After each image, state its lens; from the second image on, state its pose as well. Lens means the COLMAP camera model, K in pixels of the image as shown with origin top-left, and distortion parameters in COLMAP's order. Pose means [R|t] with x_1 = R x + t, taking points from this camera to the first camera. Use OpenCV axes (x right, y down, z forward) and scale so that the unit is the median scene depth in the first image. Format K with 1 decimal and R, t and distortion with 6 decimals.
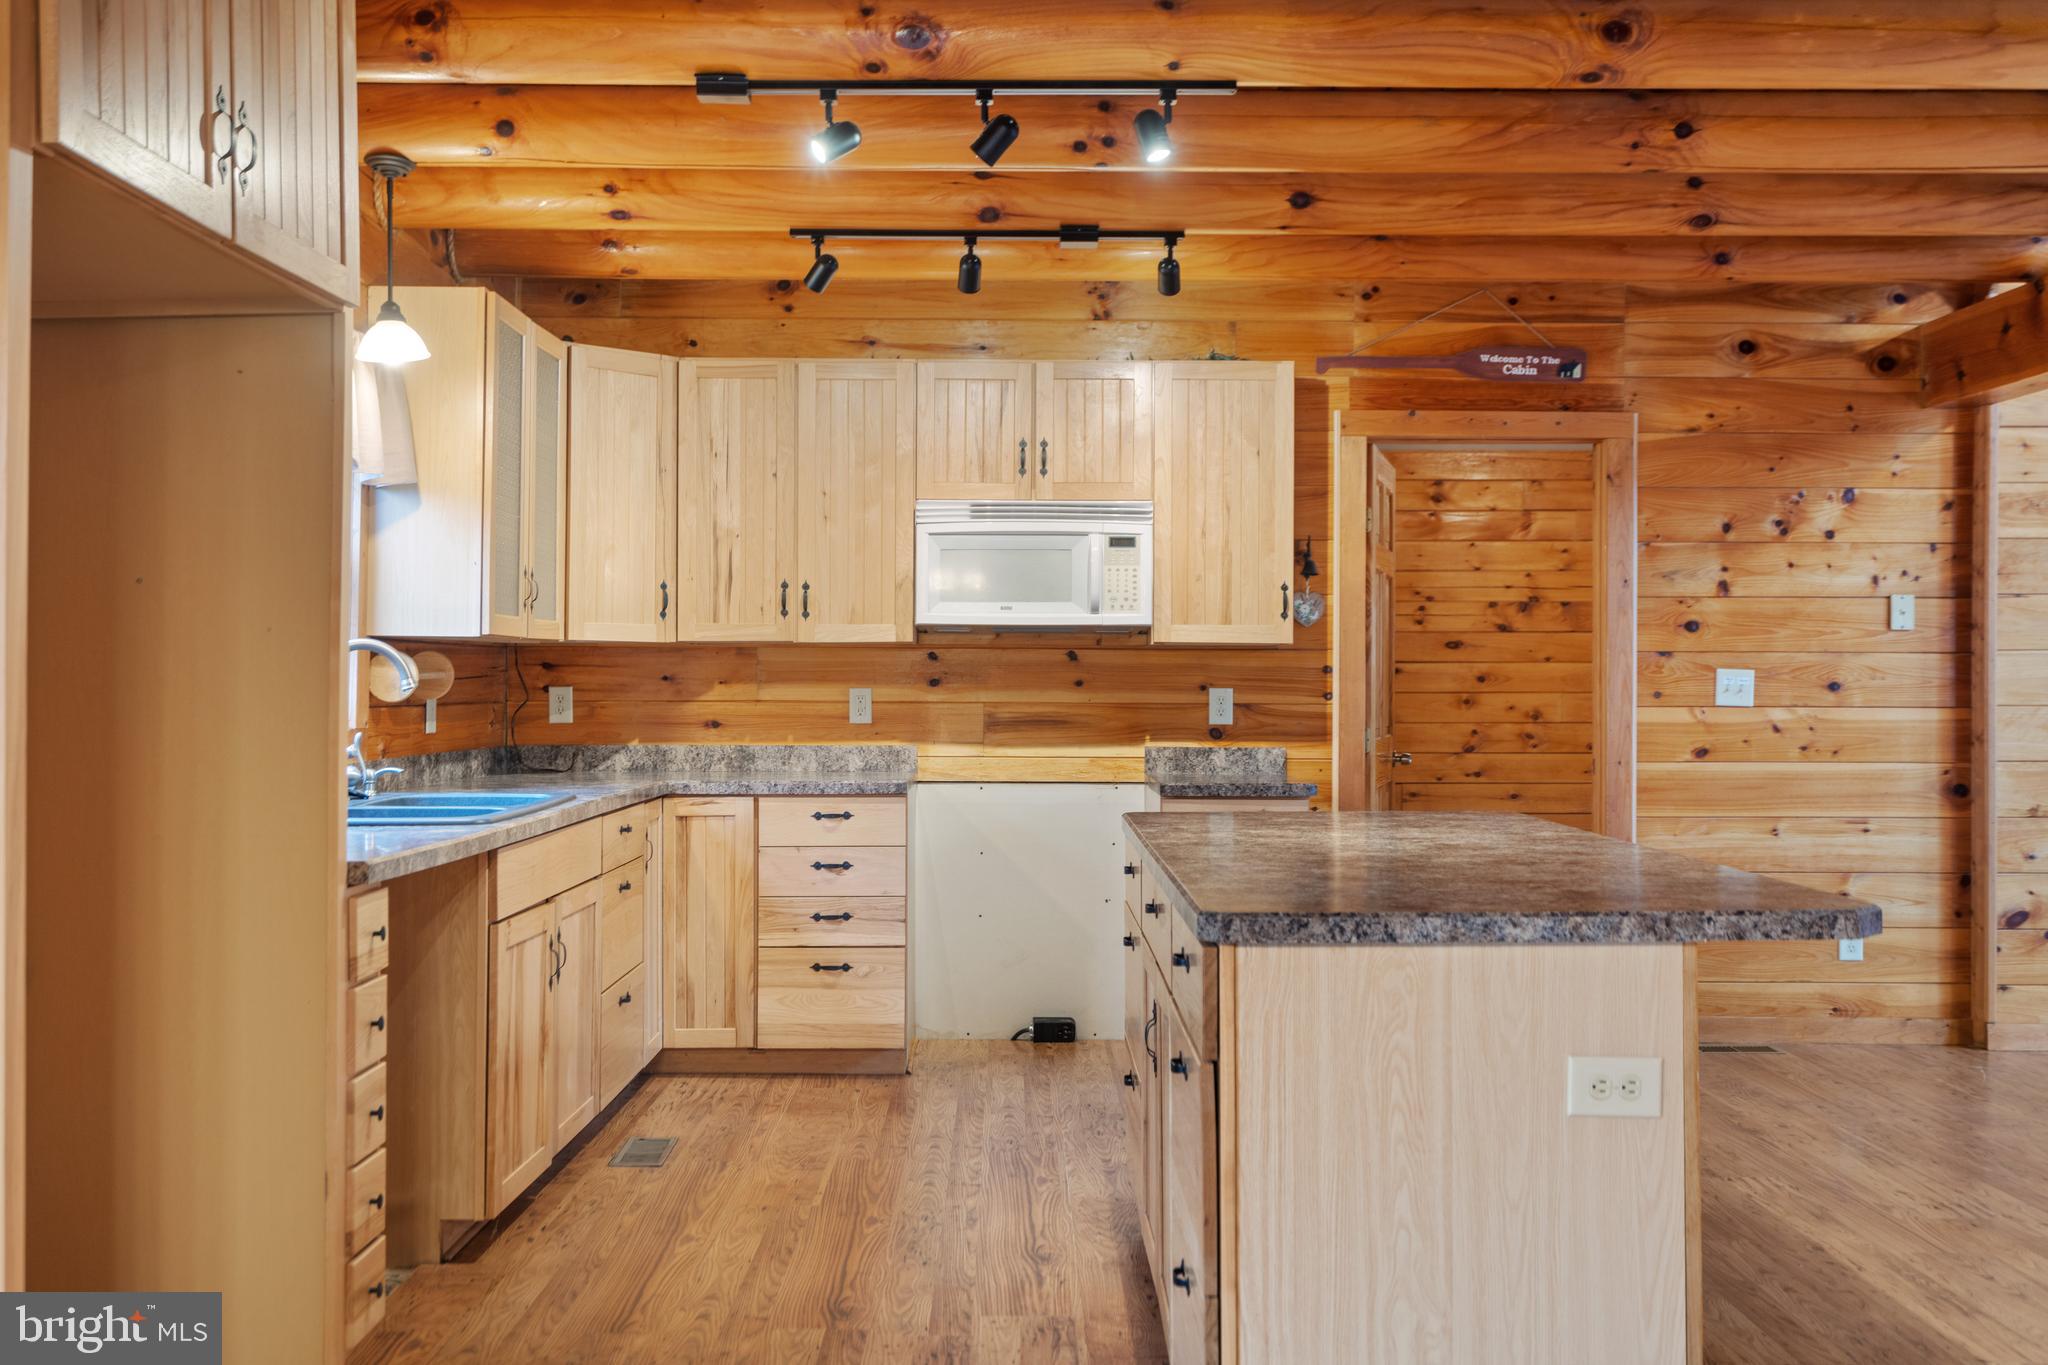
lens RADIAL K [[1817.6, 0, 1011.1], [0, 1817.6, 663.0], [0, 0, 1]] dist [0.002159, 0.022379]
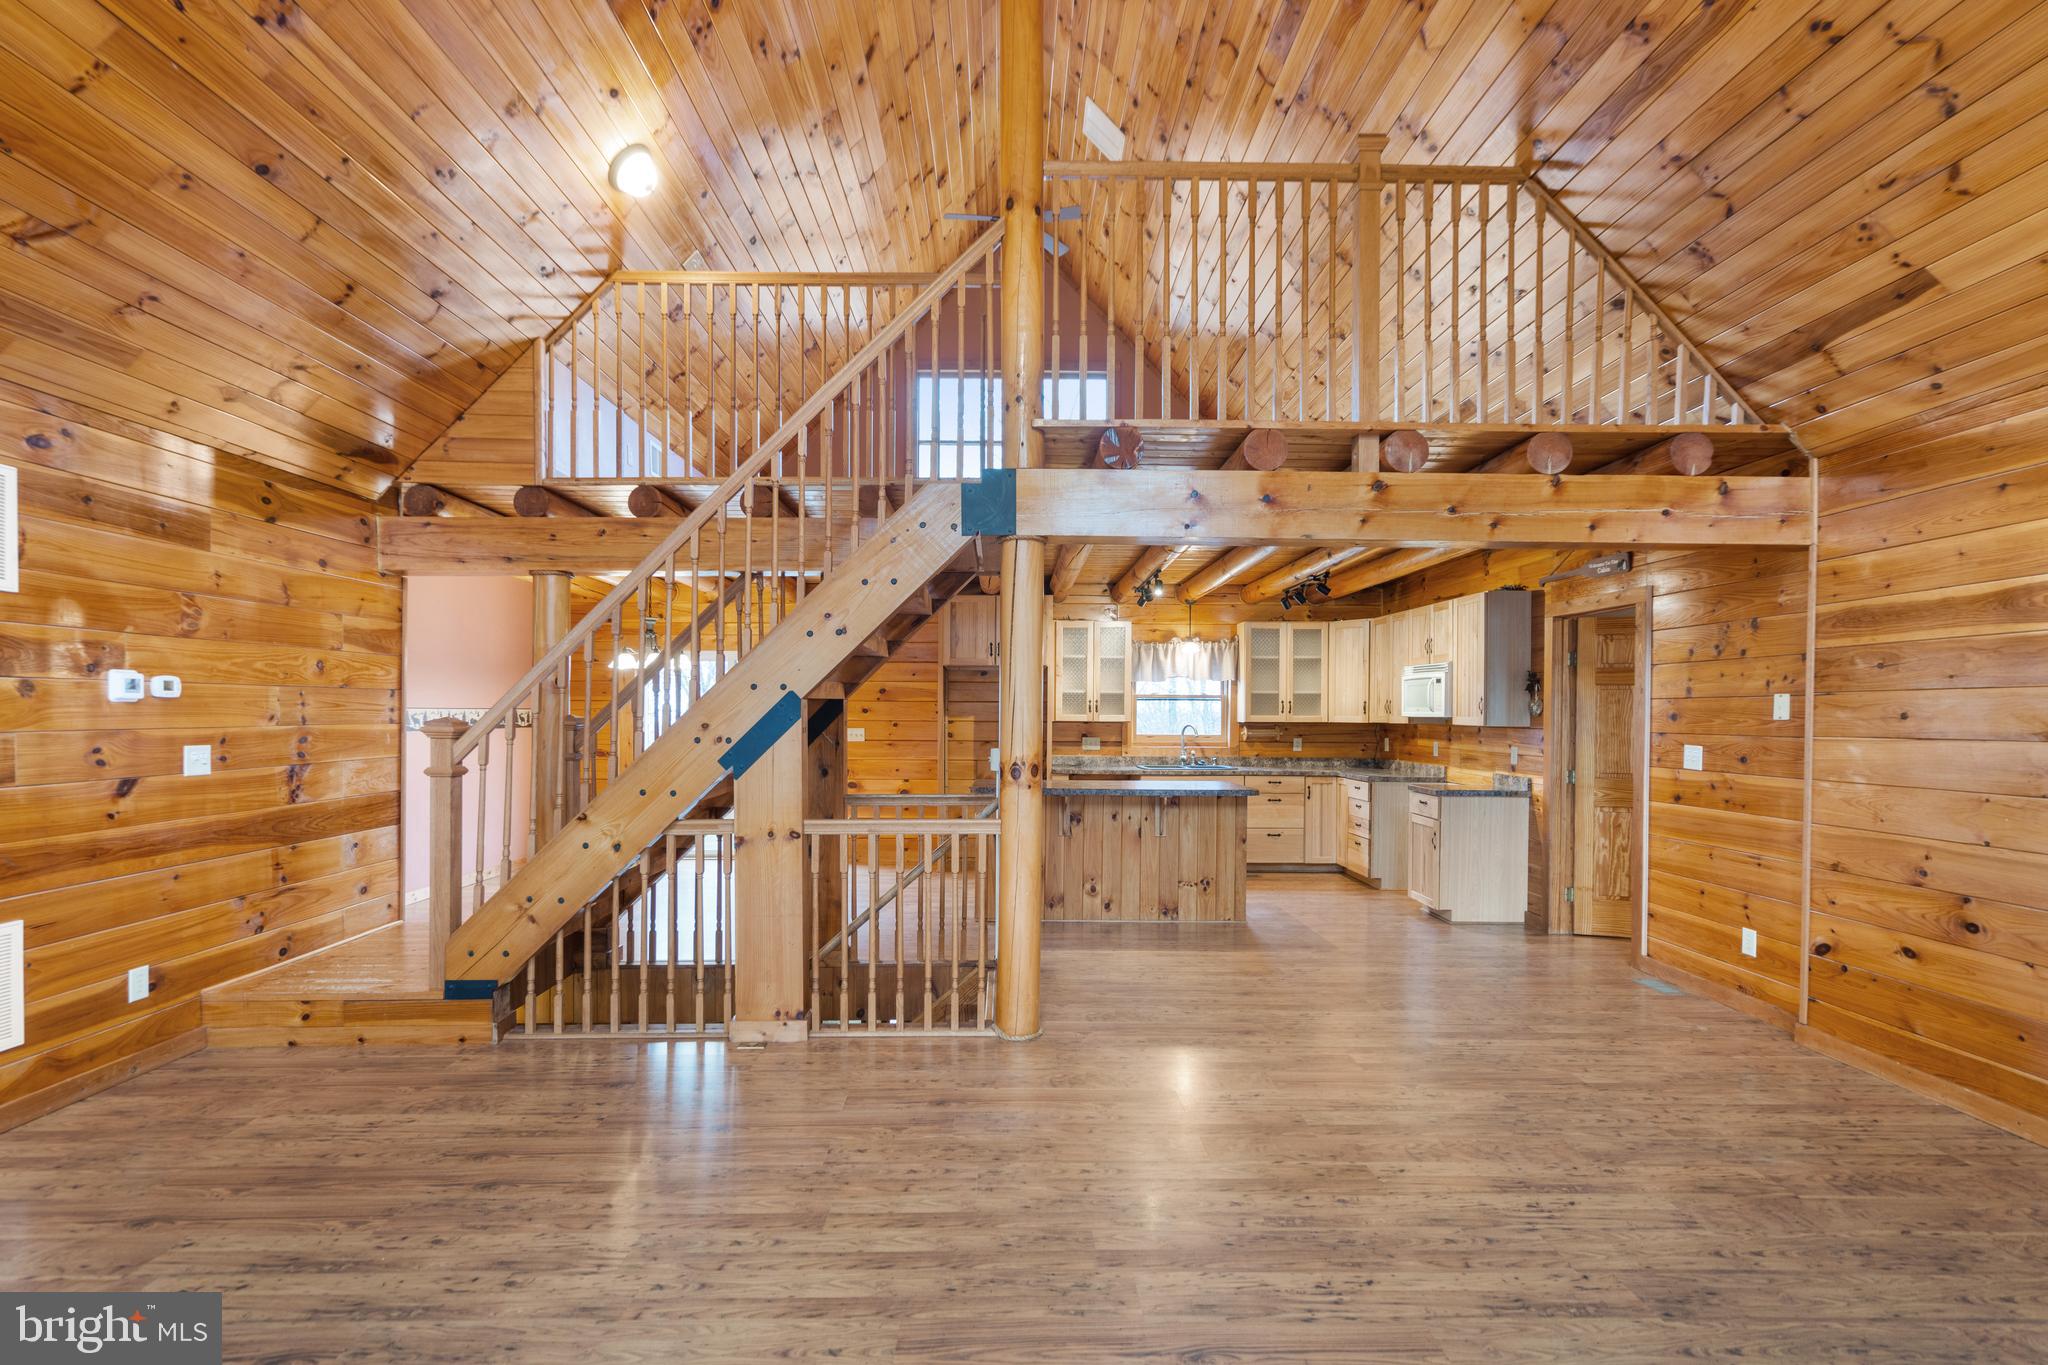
lens RADIAL K [[954.1, 0, 1024.3], [0, 954.1, 723.5], [0, 0, 1]] dist [-0.003764, 0.003625]
pose [[0.021691, 0.009359, -0.999721, 1.181594], [0.002483, 0.999953, 0.009415, -0.023747], [0.999762, -0.002687, 0.021667, 0.423427]]
